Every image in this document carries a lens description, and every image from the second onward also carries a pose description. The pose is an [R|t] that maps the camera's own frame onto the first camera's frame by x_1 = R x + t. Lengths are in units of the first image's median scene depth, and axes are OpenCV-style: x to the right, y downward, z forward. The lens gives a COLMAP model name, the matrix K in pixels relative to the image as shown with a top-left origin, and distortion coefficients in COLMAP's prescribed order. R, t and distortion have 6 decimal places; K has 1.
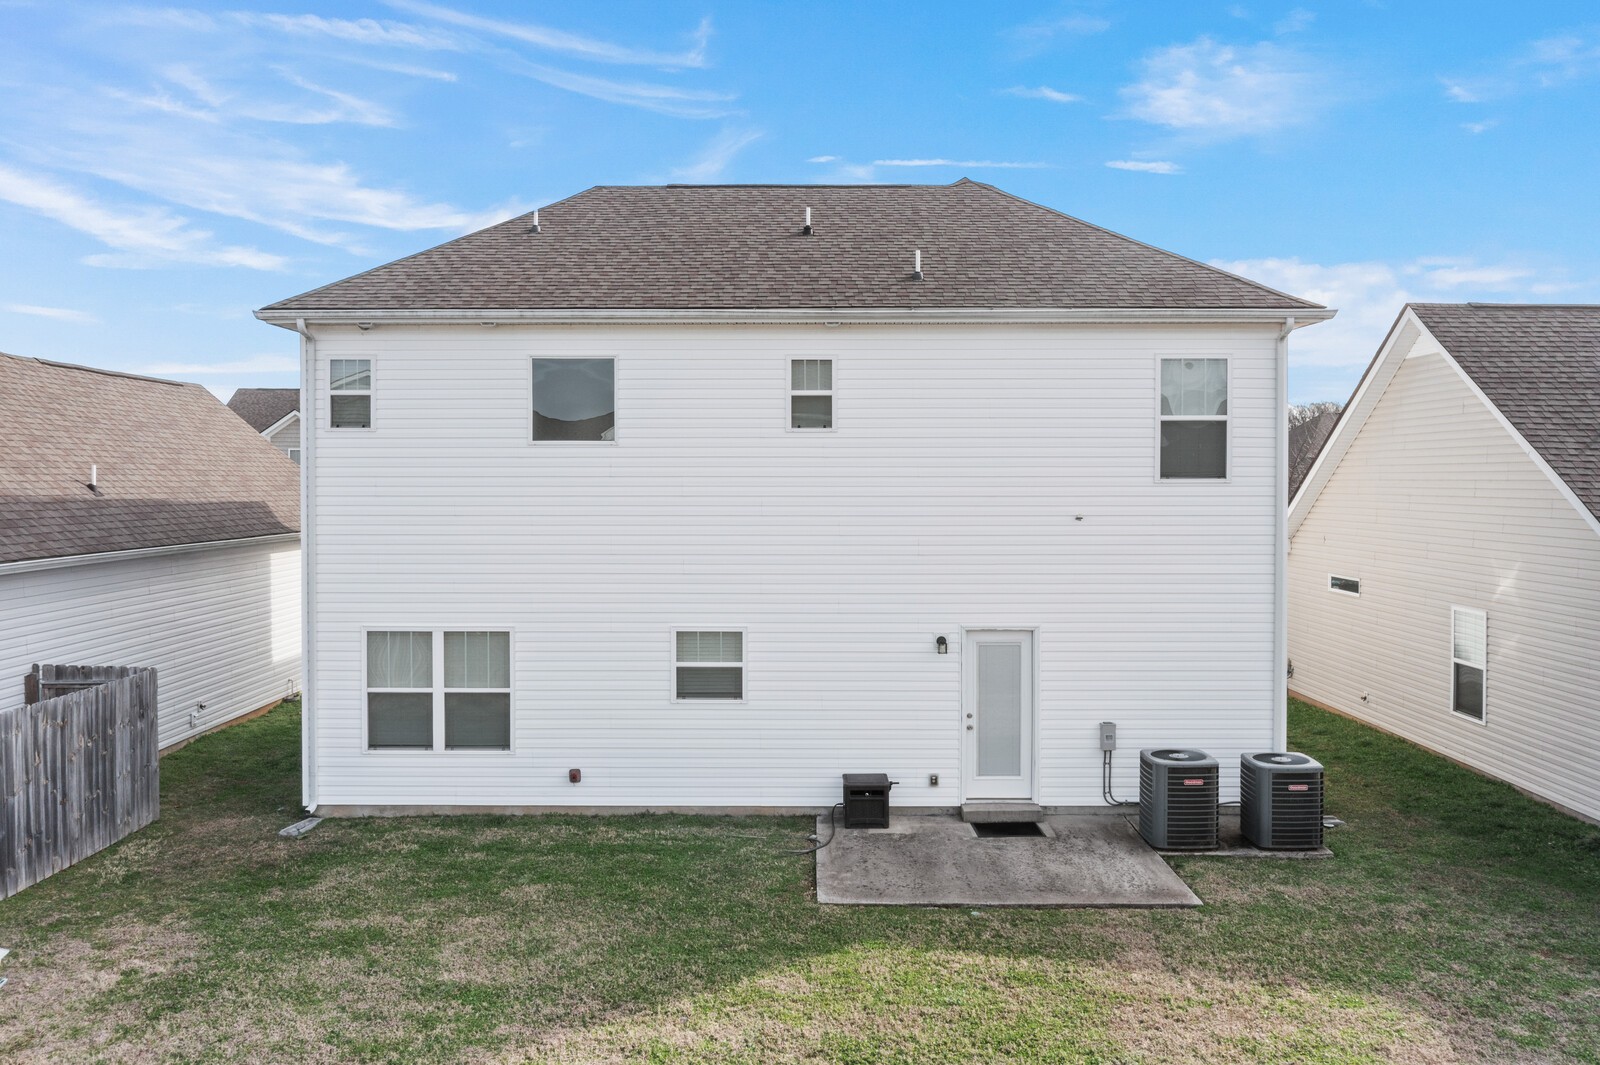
lens RADIAL K [[1281.3, 0, 795.5], [0, 1281.3, 502.7], [0, 0, 1]] dist [-0.021689, 0.013553]
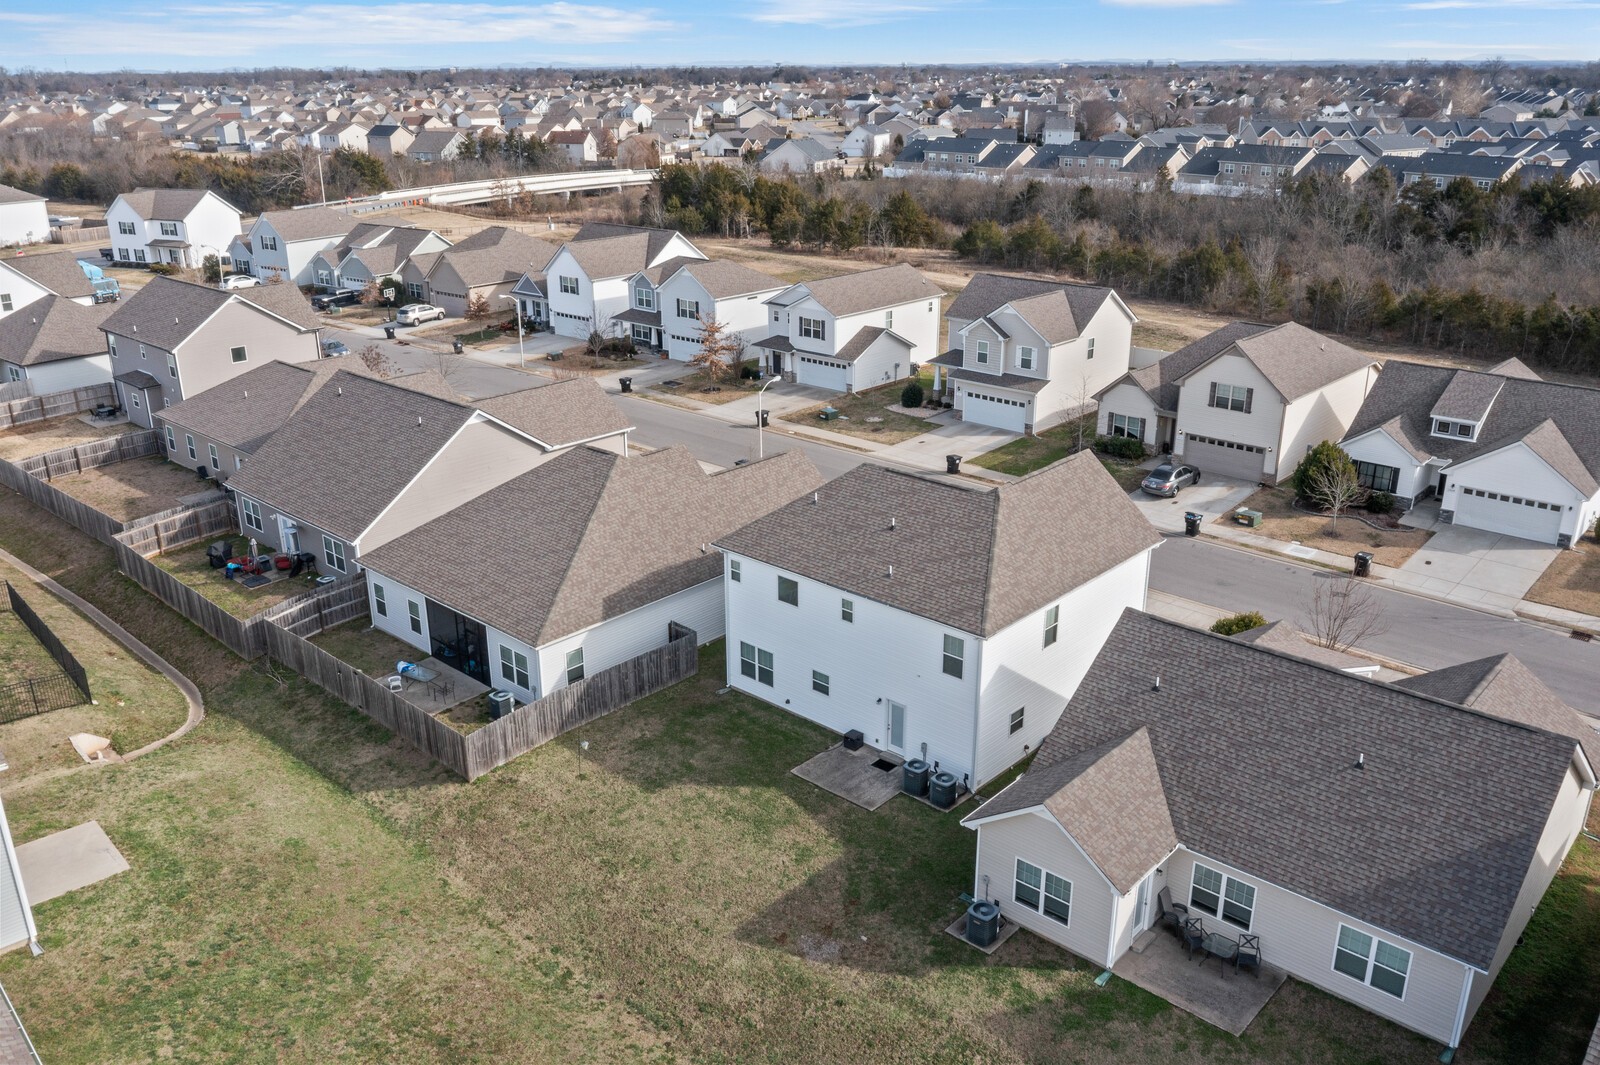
lens RADIAL K [[1281.3, 0, 803.9], [0, 1281.3, 537.2], [0, 0, 1]] dist [-0.021689, 0.013553]
pose [[0.745765, 0.234223, -0.623678, 1.730788], [-0.011534, 0.940558, 0.339436, -1.238881], [0.666109, -0.245946, 0.704137, -1.094986]]
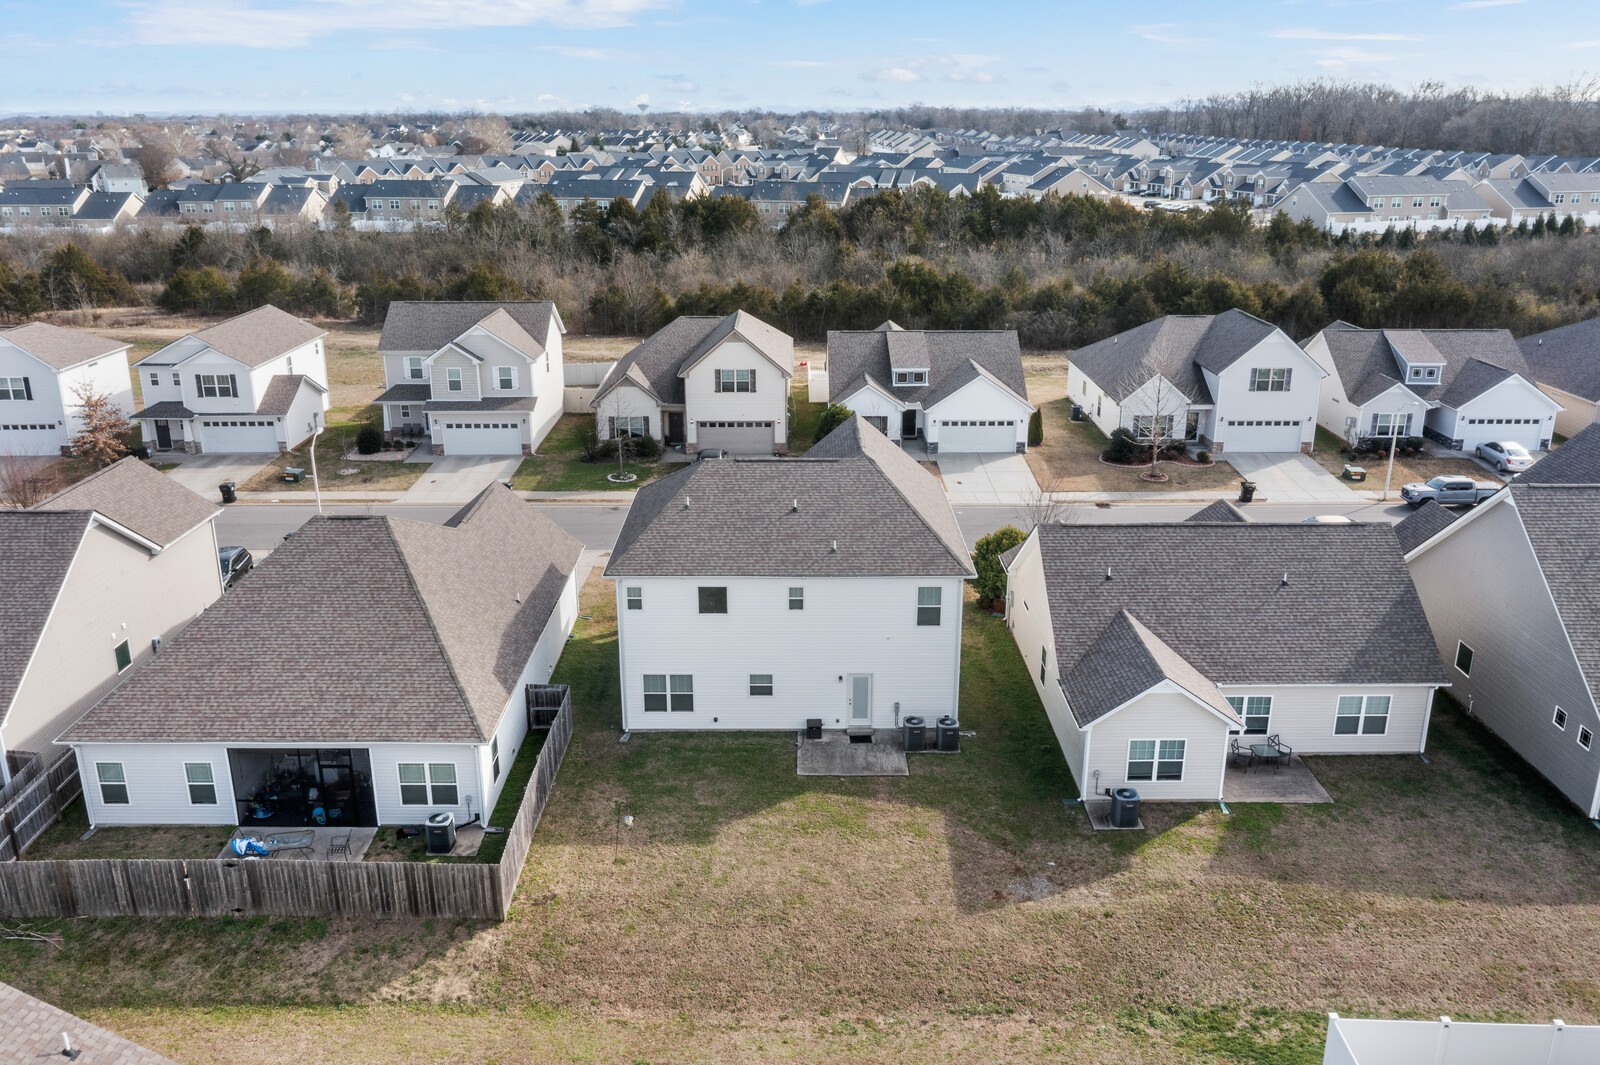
lens RADIAL K [[1281.3, 0, 809.5], [0, 1281.3, 537.0], [0, 0, 1]] dist [-0.021689, 0.013553]
pose [[0.999862, -0.000688, 0.016588, -0.005299], [-0.004312, 0.954078, 0.299528, -1.074198], [-0.016032, -0.299559, 0.953943, -1.694102]]
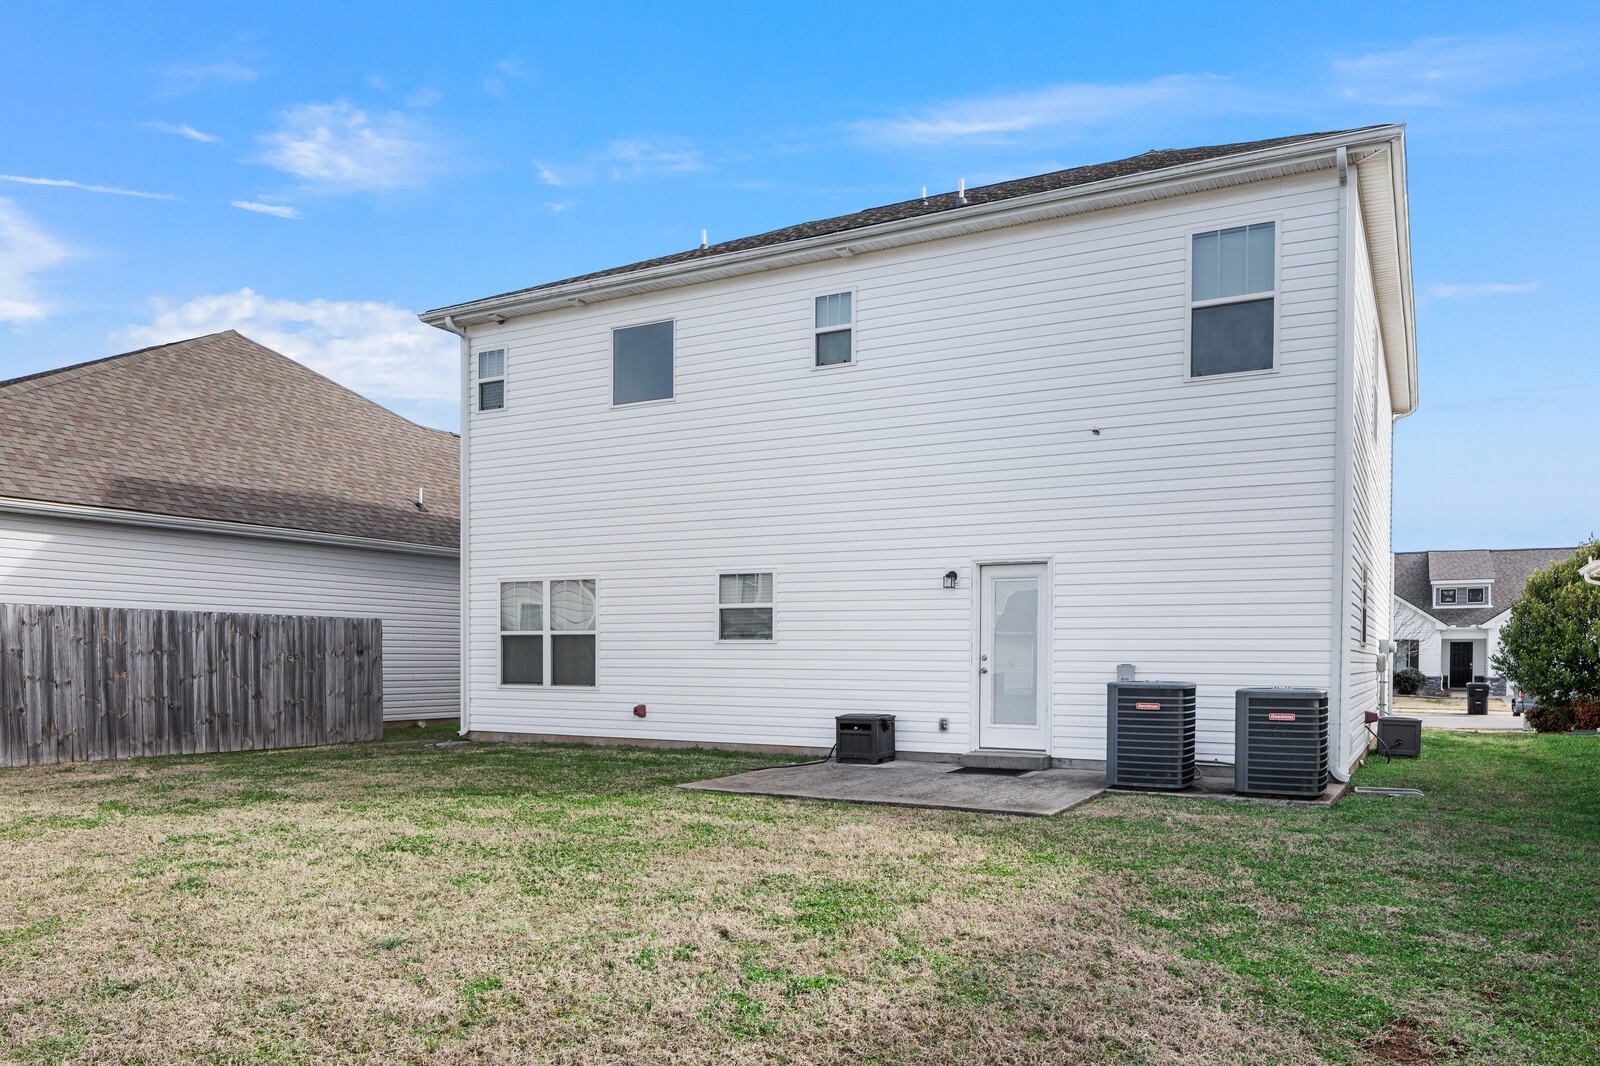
lens RADIAL K [[1082.1, 0, 896.0], [0, 1082.1, 679.9], [0, 0, 1]] dist [-0.003952, 0.001077]
pose [[0.898836, 0.013361, -0.438081, 0.425937], [-0.013887, 0.999902, 0.002002, 0.183198], [0.438065, 0.004284, 0.898933, 0.269958]]
